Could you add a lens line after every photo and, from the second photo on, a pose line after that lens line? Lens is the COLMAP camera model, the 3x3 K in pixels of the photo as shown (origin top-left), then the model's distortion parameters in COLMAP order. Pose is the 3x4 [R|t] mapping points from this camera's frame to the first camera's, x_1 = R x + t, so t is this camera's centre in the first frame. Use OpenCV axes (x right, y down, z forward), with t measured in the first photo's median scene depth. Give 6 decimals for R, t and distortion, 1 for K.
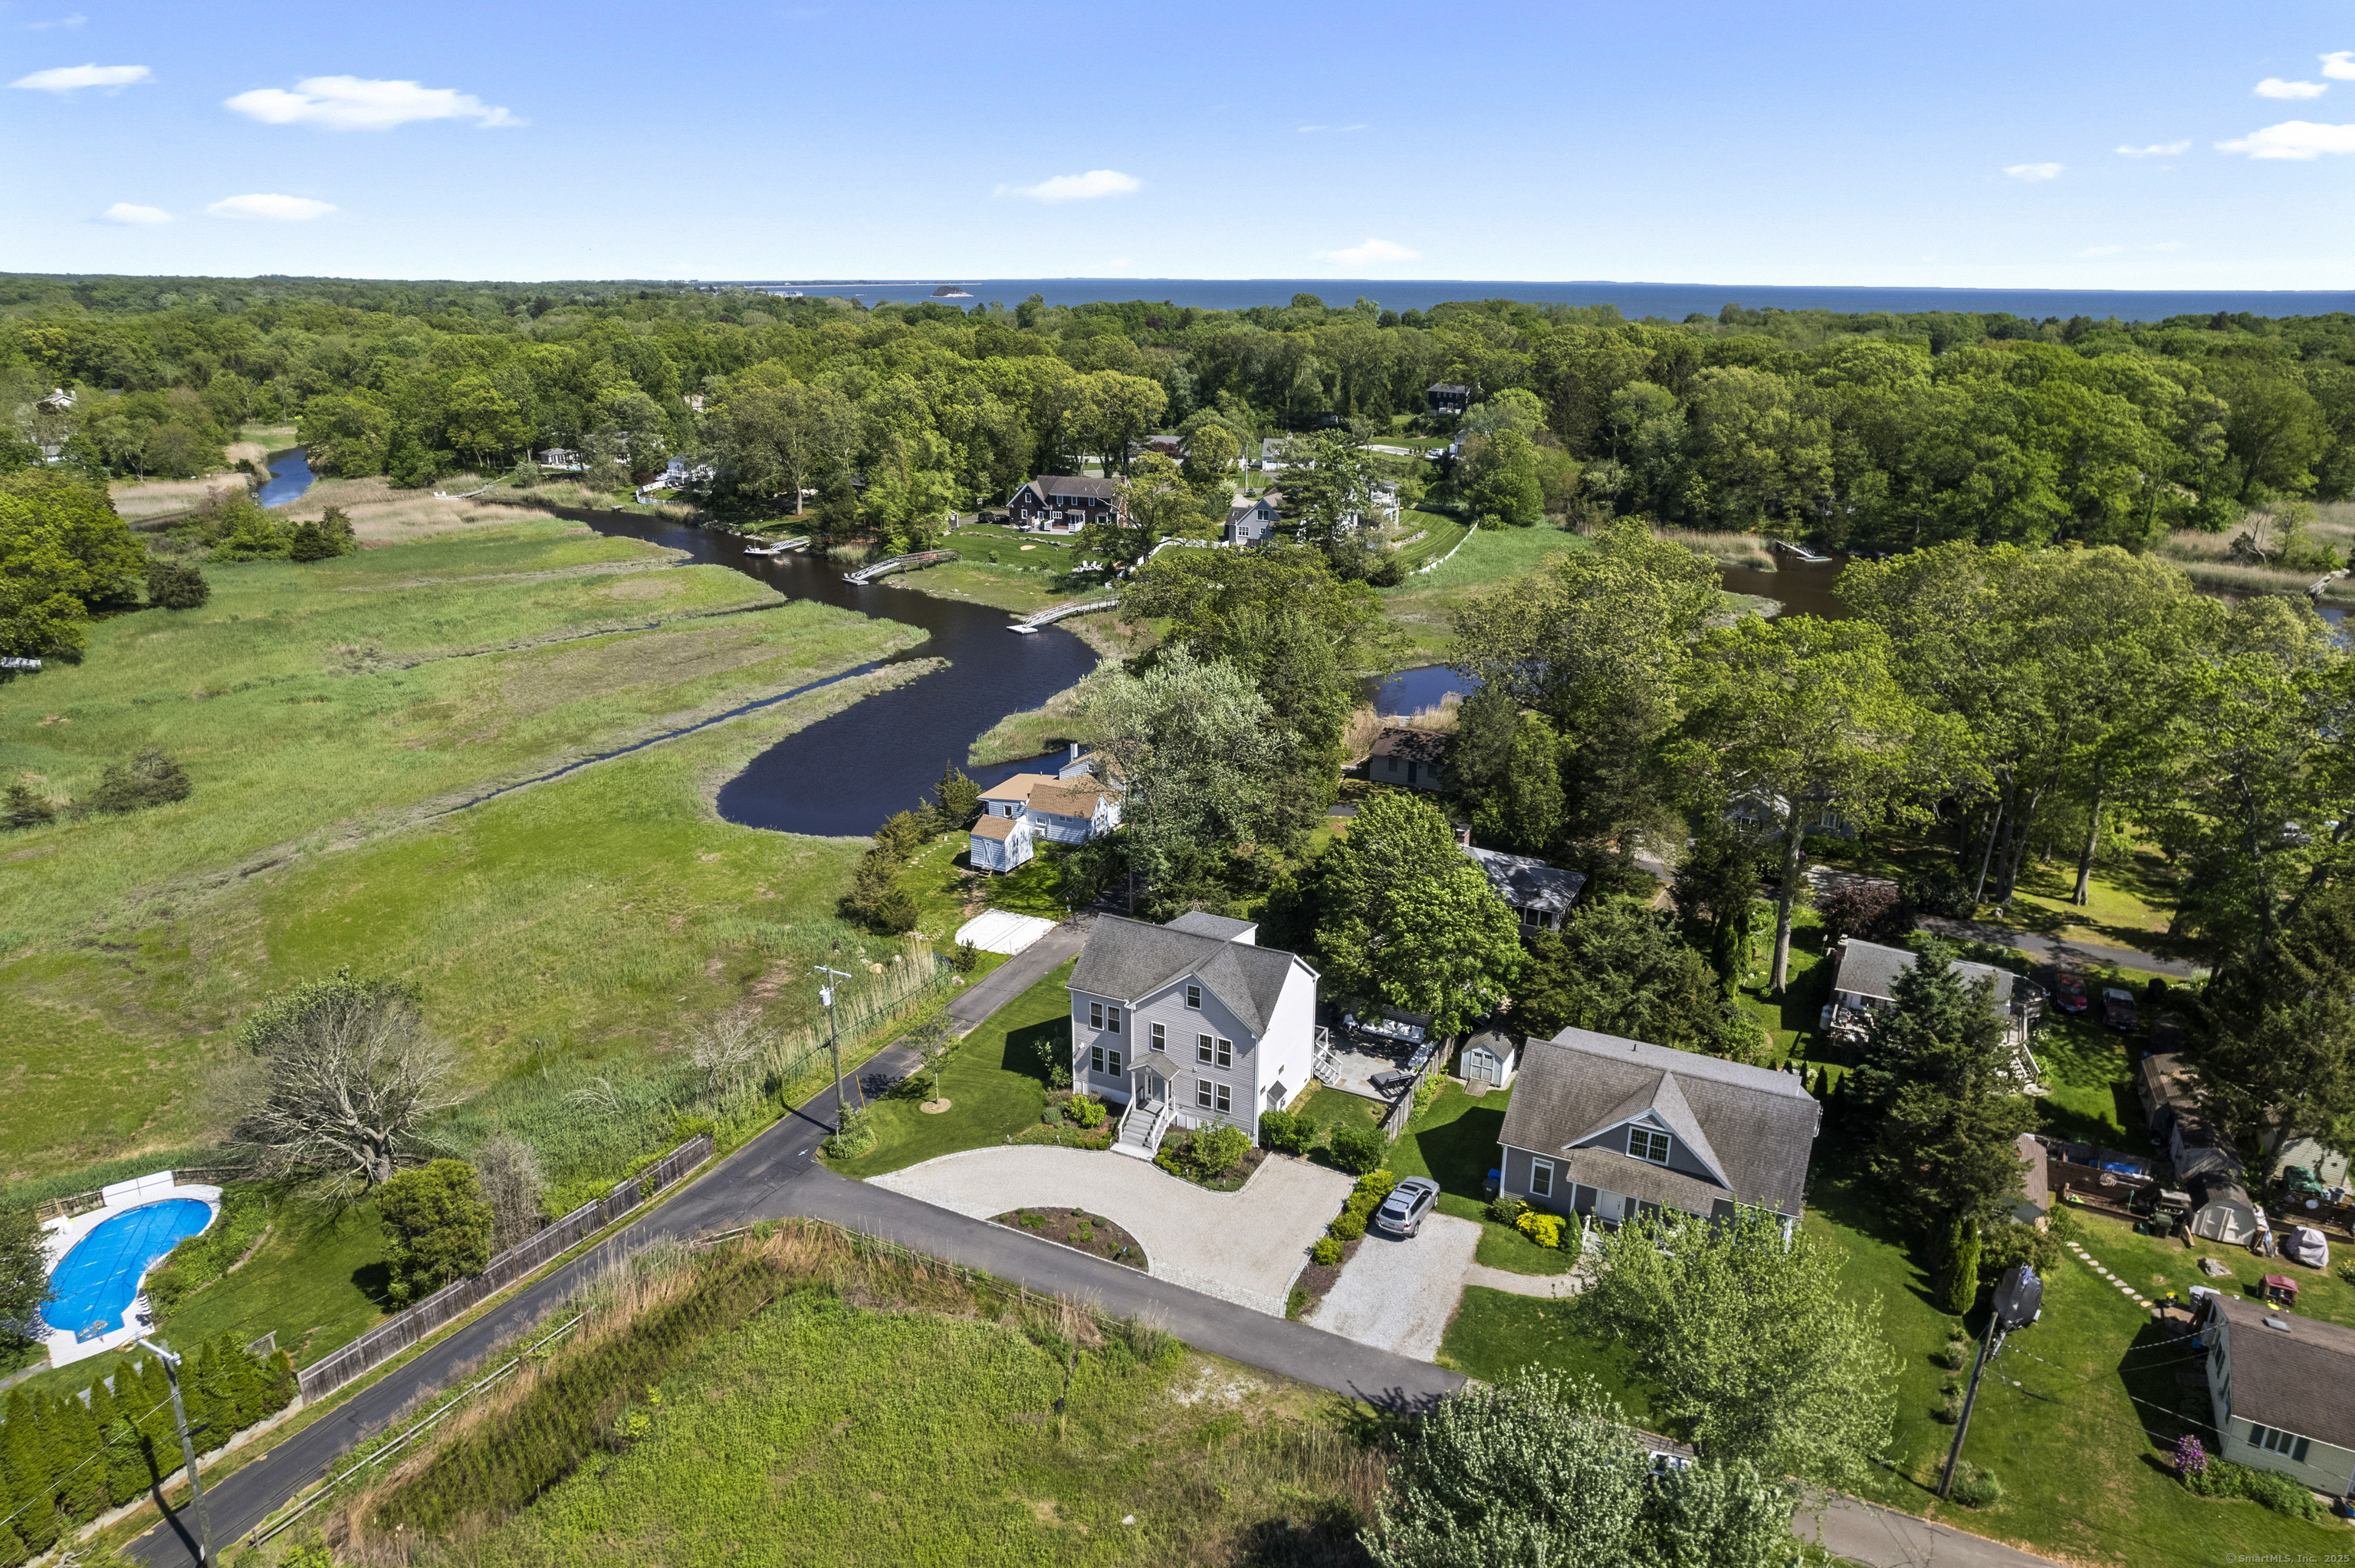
lens RADIAL K [[1523.4, 0, 1177.5], [0, 1523.4, 784.0], [0, 0, 1]] dist [-0.078191, 0.077253]
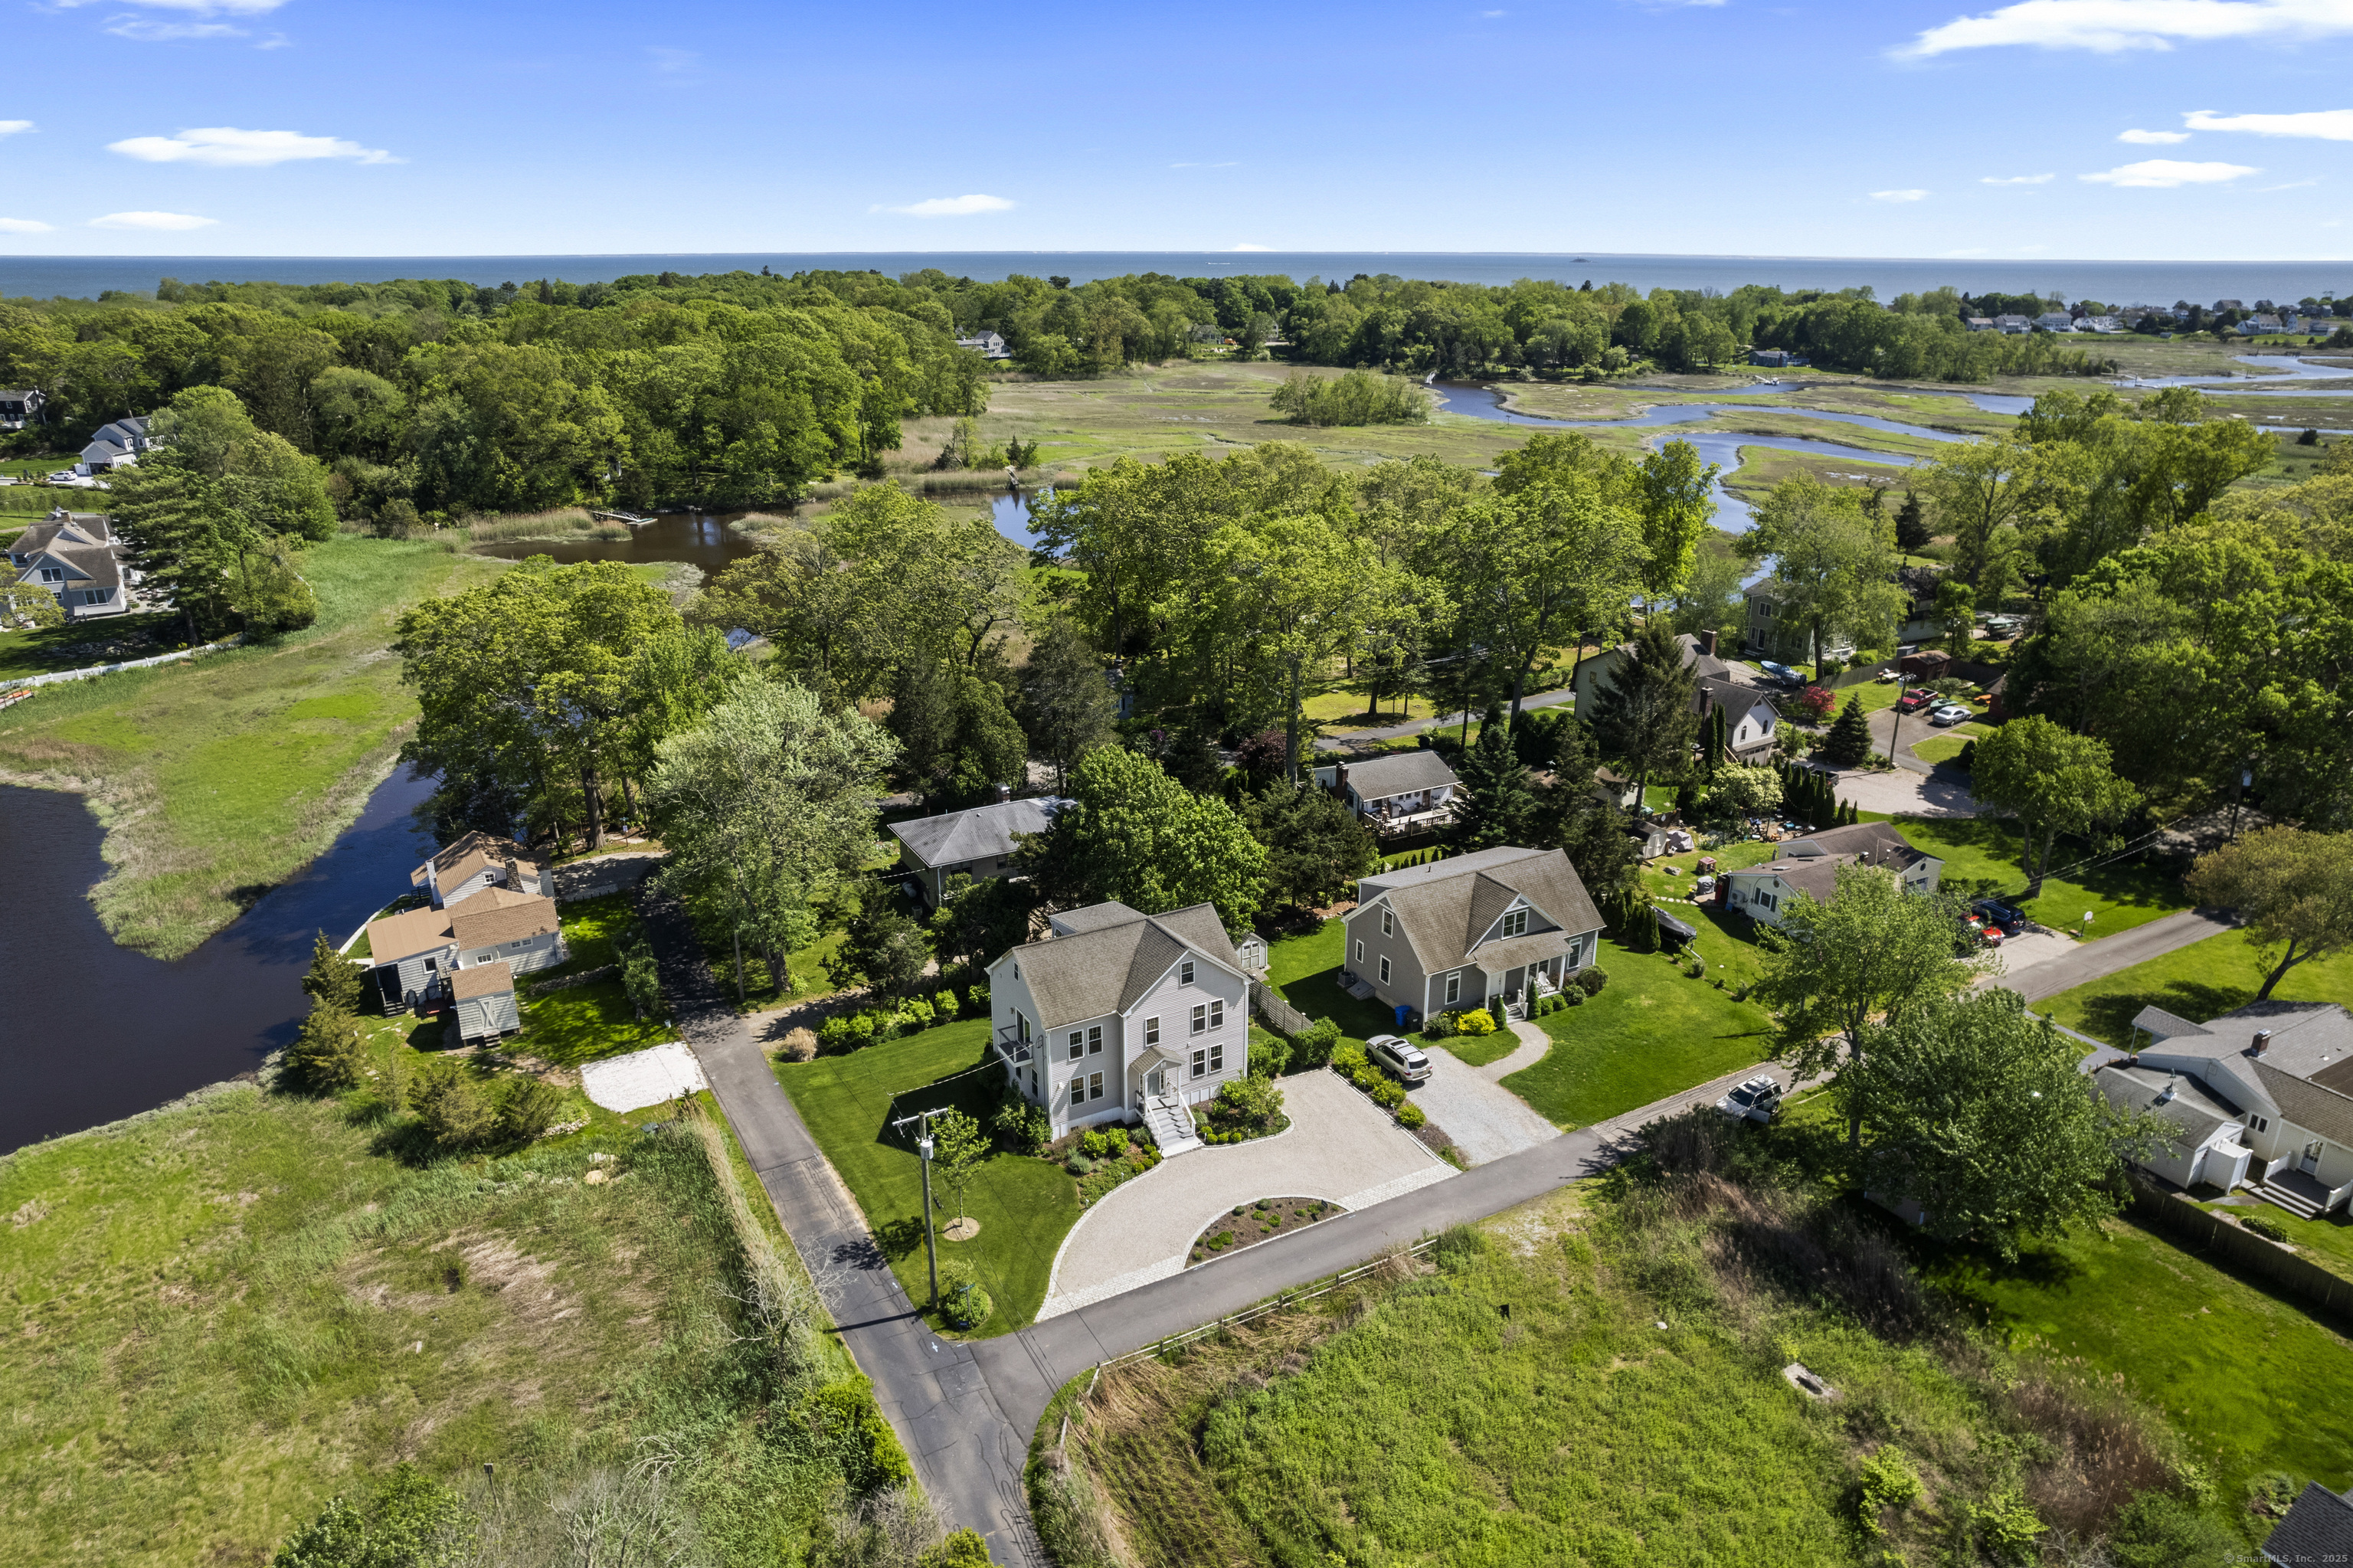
lens RADIAL K [[1514.5, 0, 1176.5], [0, 1514.5, 784.0], [0, 0, 1]] dist [-0.073252, 0.068586]
pose [[0.553081, -0.281035, 0.784296, -0.527802], [0.265080, 0.951828, 0.154133, -0.095113], [-0.789832, 0.122653, 0.600935, 0.283242]]
